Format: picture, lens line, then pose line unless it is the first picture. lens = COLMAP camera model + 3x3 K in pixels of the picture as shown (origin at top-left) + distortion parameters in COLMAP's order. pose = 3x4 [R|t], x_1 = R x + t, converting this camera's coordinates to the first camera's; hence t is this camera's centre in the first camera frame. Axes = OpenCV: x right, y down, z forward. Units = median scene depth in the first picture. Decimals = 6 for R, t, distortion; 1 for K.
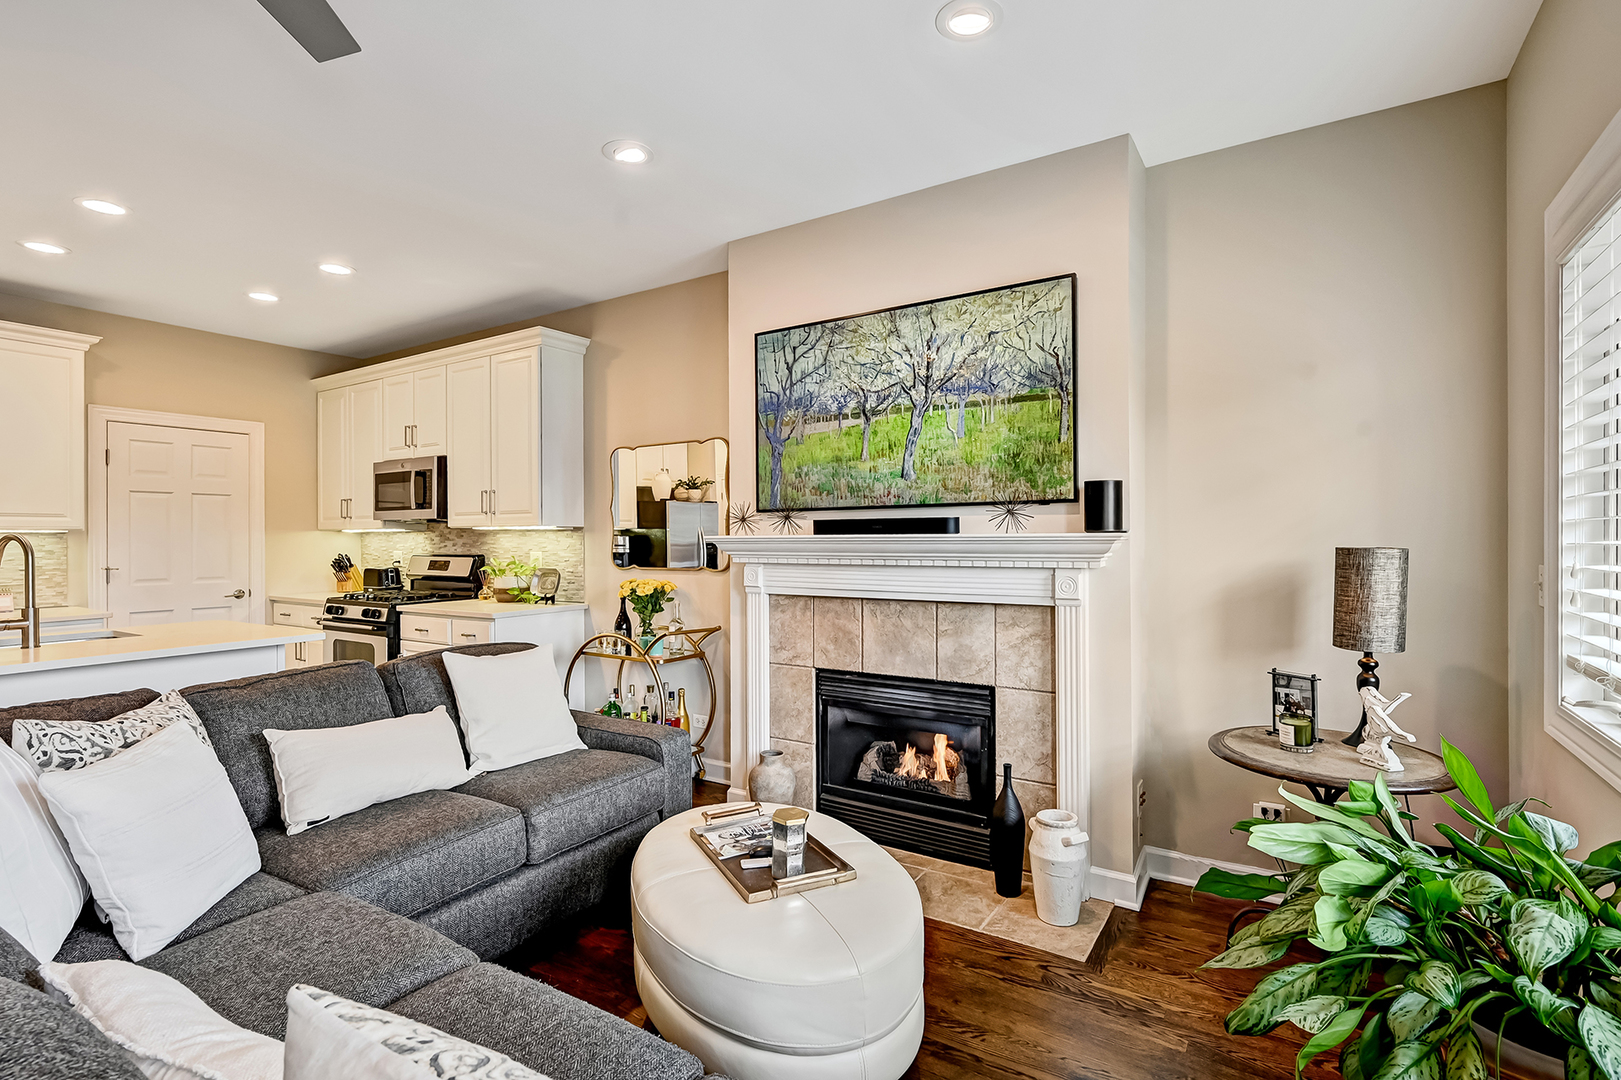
lens RADIAL K [[758.7, 0, 810.5], [0, 758.7, 540.0], [0, 0, 1]] dist [-0.002489, 0.000979]
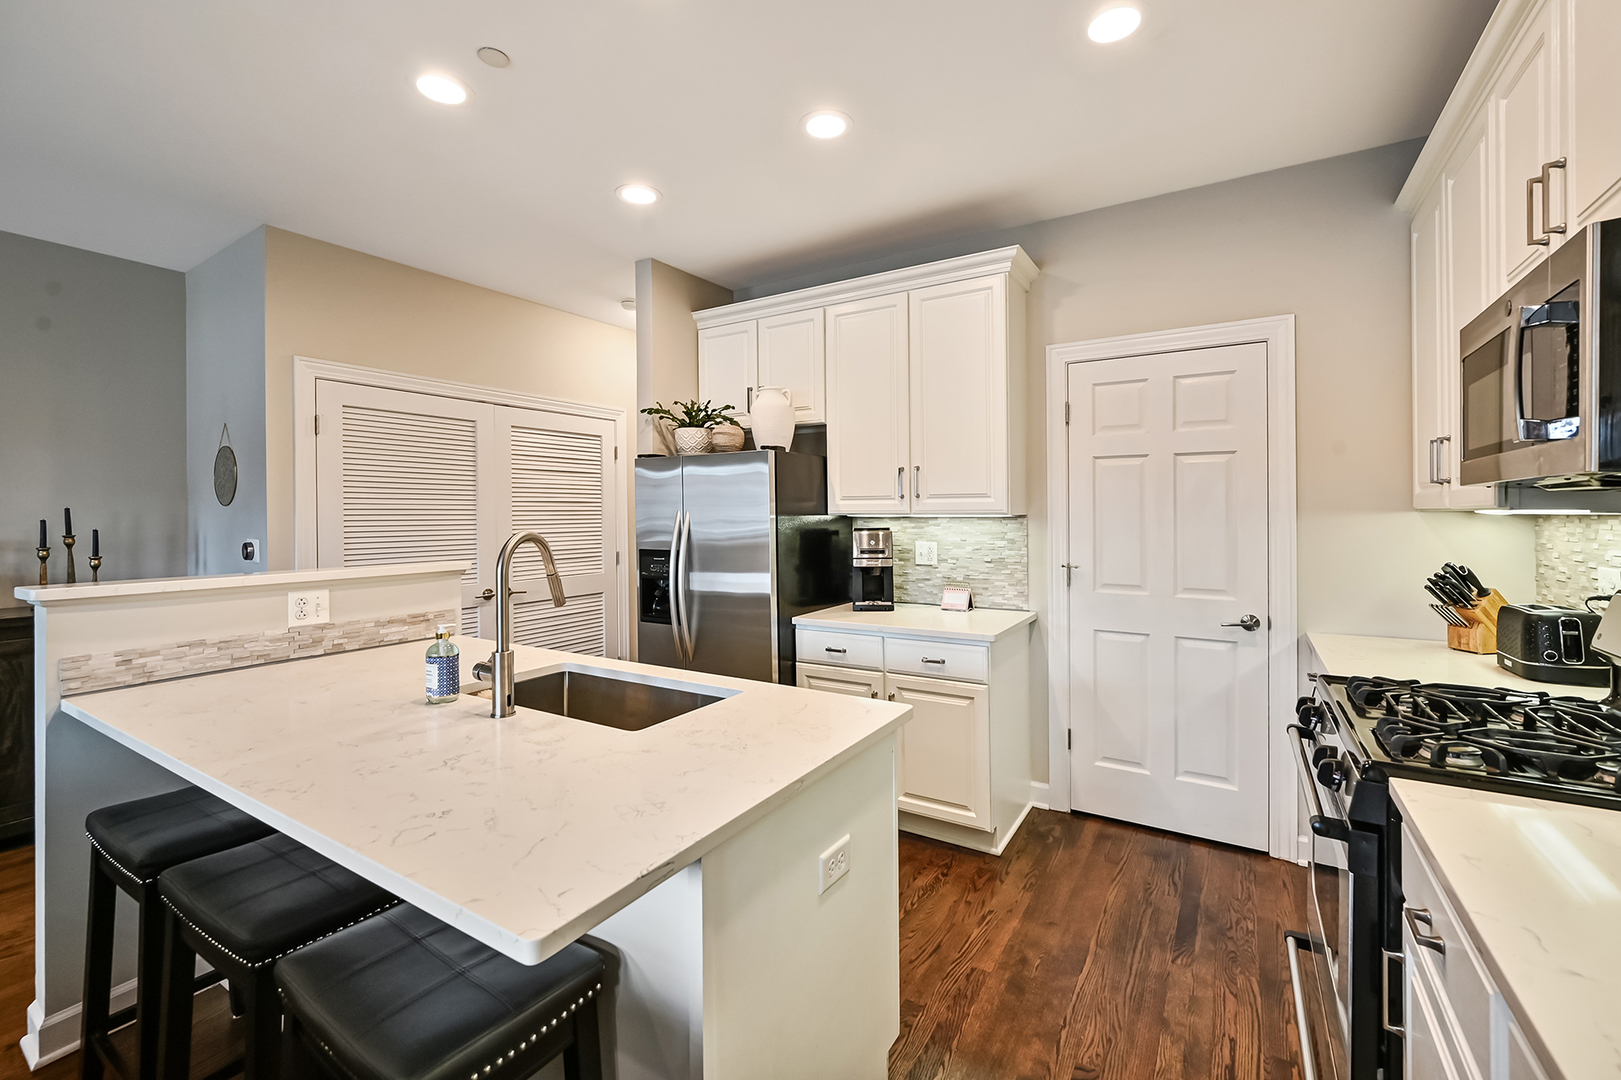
lens RADIAL K [[680.1, 0, 826.9], [0, 680.1, 509.5], [0, 0, 1]] dist [0.003066, 0.000820]
pose [[0.019990, 0.000493, -0.999800, -0.386791], [0.000572, 1.000000, 0.000505, -0.024166], [0.999800, -0.000582, 0.019990, 1.062559]]
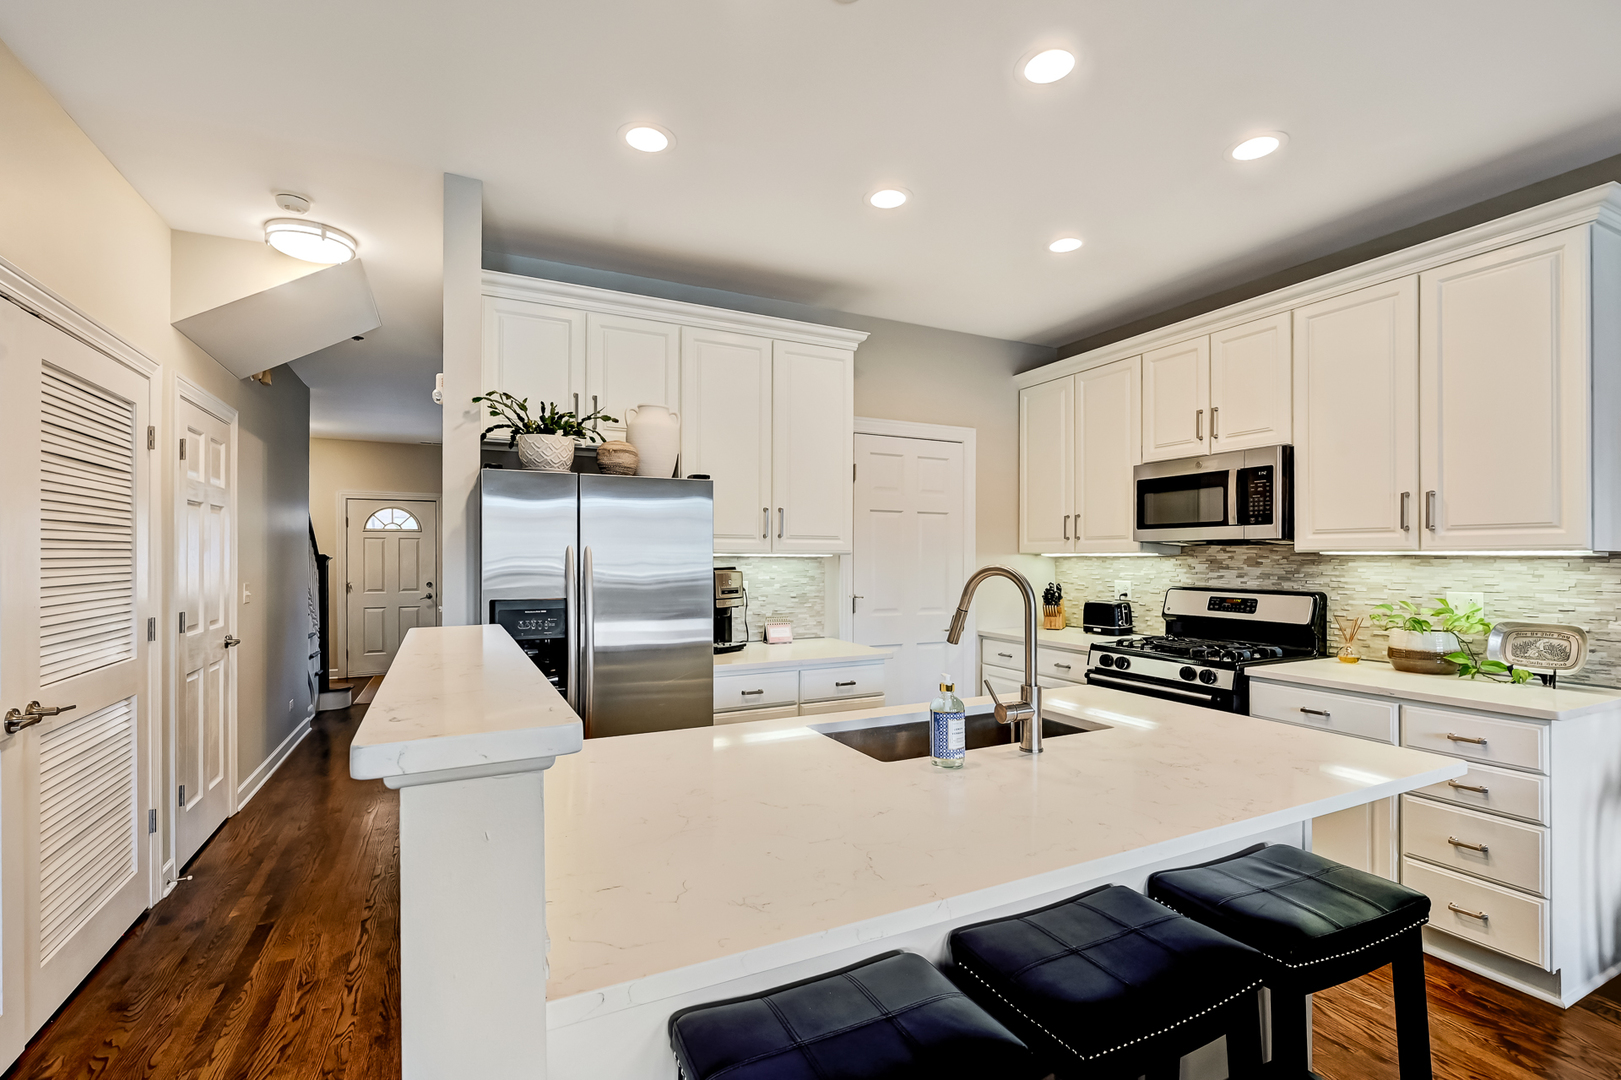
lens RADIAL K [[721.2, 0, 810.5], [0, 721.2, 540.0], [0, 0, 1]] dist [-0.001757, -0.000078]
pose [[0.852572, -0.005851, -0.522578, -0.737039], [-0.007939, 0.999677, -0.024145, -0.011757], [0.522550, 0.024734, 0.852250, 0.338184]]
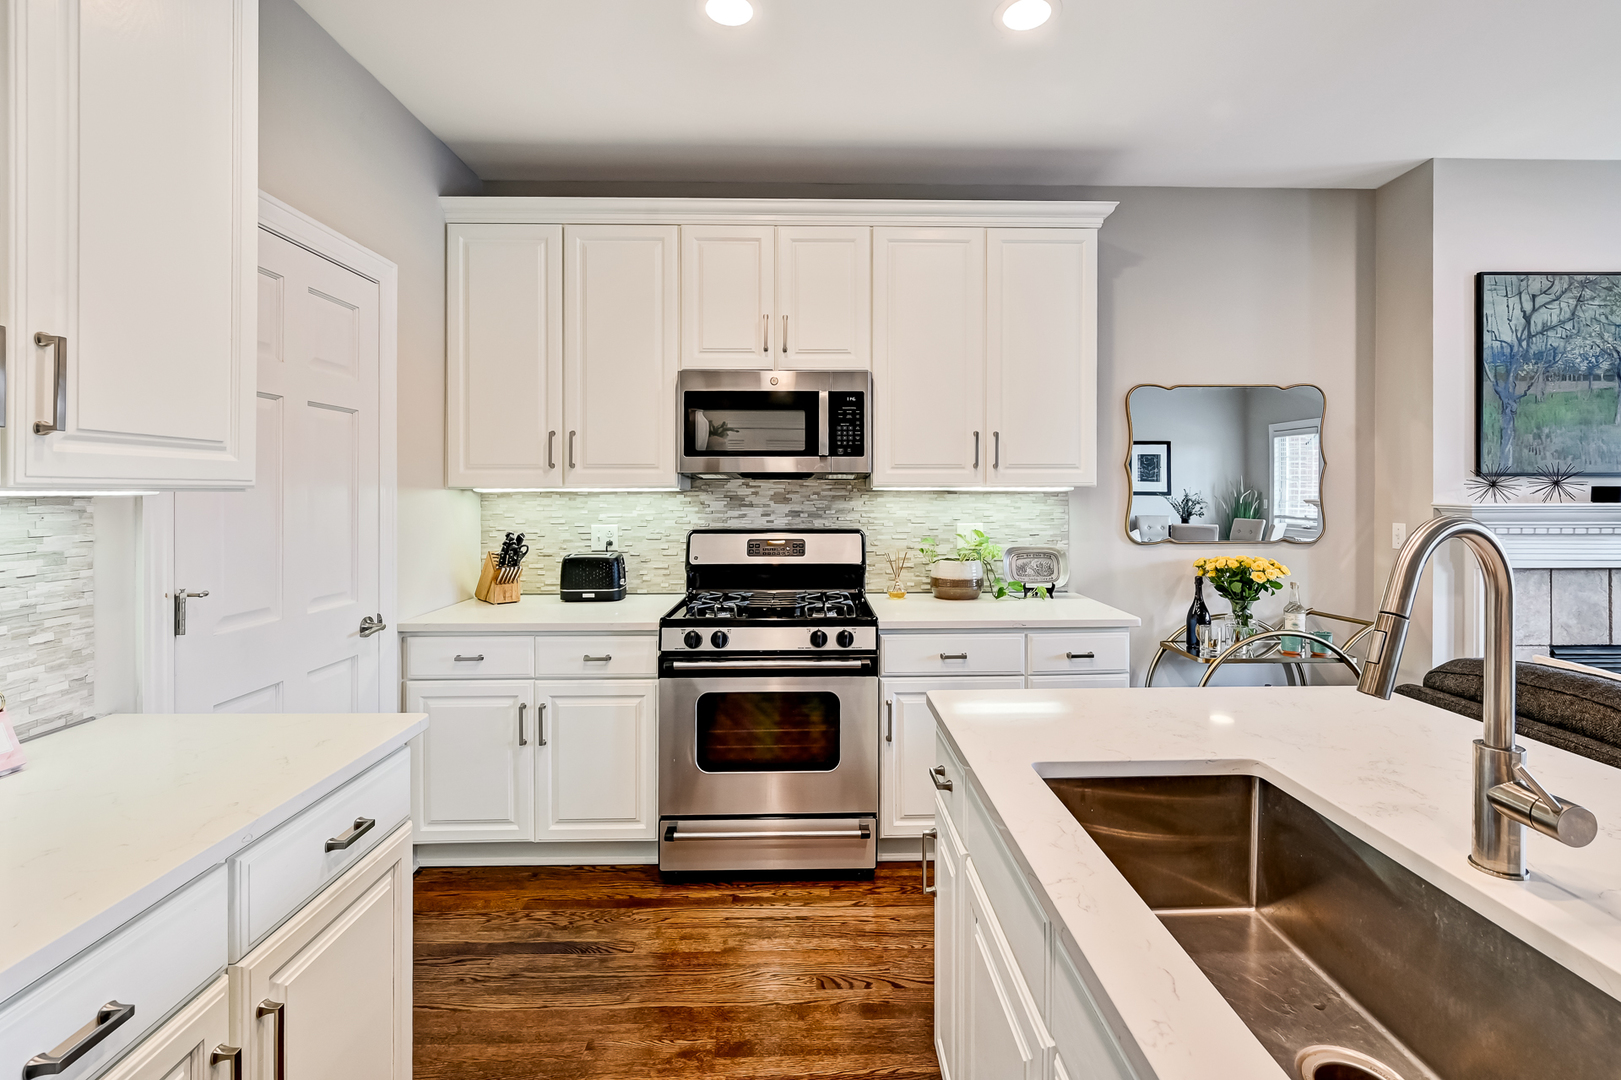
lens RADIAL K [[718.4, 0, 828.6], [0, 718.4, 492.0], [0, 0, 1]] dist [-0.002083, 0.000189]
pose [[0.831672, 0.003123, 0.555258, -1.212190], [-0.000946, 0.999991, -0.004208, -0.014449], [-0.555266, 0.002974, 0.831668, 0.764519]]
